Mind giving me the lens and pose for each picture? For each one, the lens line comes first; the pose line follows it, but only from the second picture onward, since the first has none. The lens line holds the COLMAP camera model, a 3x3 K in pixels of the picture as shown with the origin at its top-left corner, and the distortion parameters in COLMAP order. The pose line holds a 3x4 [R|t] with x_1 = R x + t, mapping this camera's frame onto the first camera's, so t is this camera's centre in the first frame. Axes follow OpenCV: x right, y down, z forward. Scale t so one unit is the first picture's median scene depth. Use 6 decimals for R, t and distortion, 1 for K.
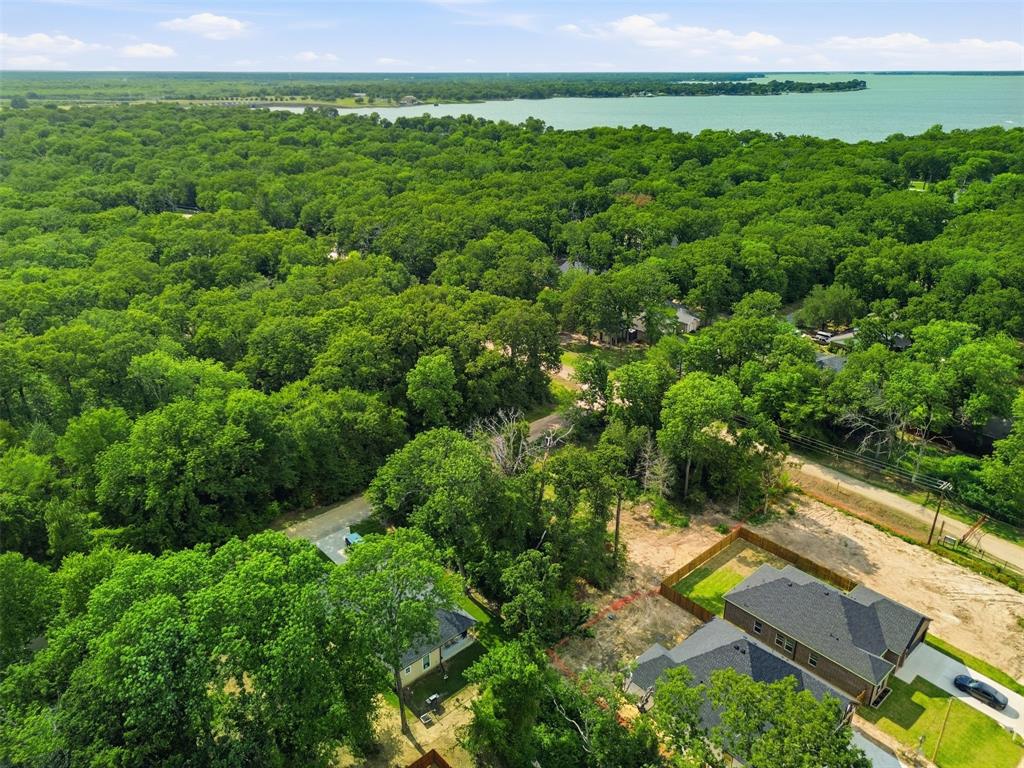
lens RADIAL K [[727.9, 0, 513.7], [0, 727.9, 386.9], [0, 0, 1]] dist [0.060433, -0.049534]
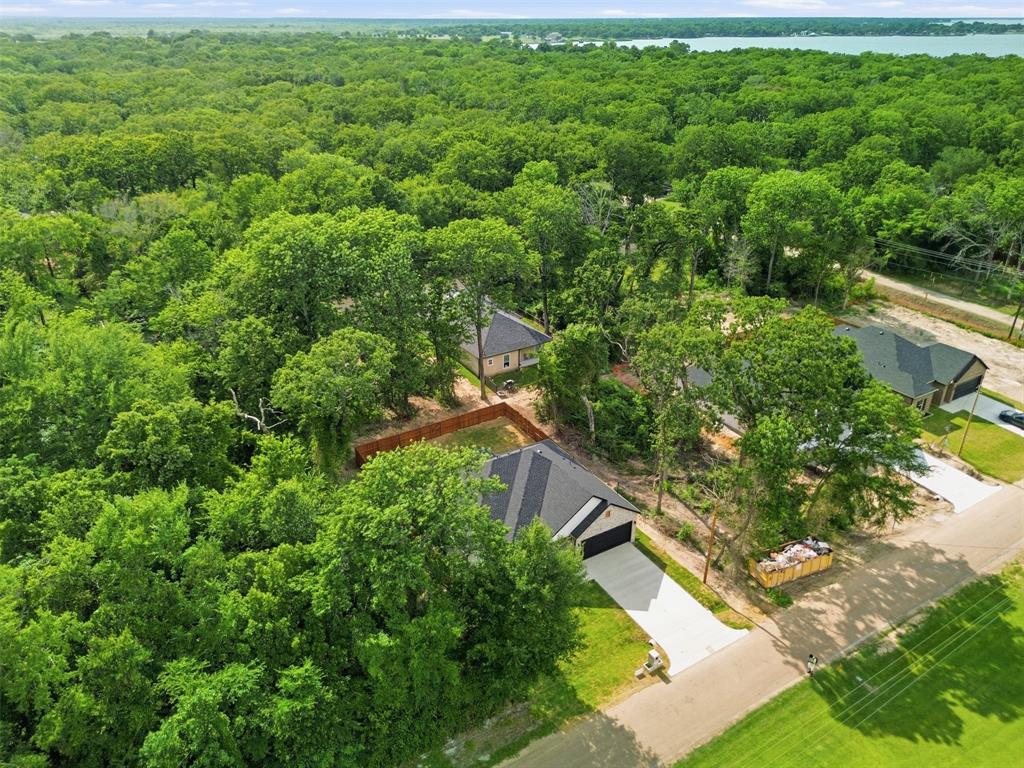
lens RADIAL K [[727.9, 0, 513.7], [0, 727.9, 386.9], [0, 0, 1]] dist [0.060433, -0.049534]
pose [[0.983141, 0.084278, -0.162270, 0.033818], [-0.074519, 0.995078, 0.065323, 0.135057], [0.166977, -0.052130, 0.984582, -0.057440]]
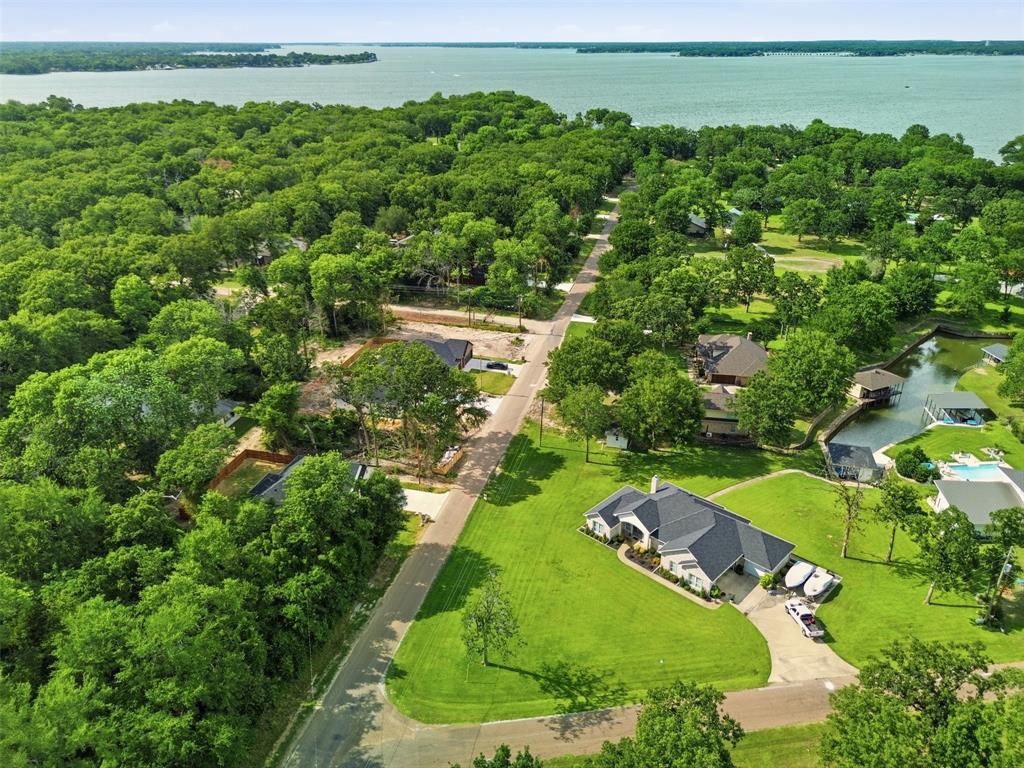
lens RADIAL K [[727.9, 0, 513.7], [0, 727.9, 386.9], [0, 0, 1]] dist [0.060433, -0.049534]
pose [[0.834170, -0.238965, 0.497048, -0.146064], [0.222363, 0.970480, 0.093396, 0.111288], [-0.504693, 0.032617, 0.862682, -0.314278]]
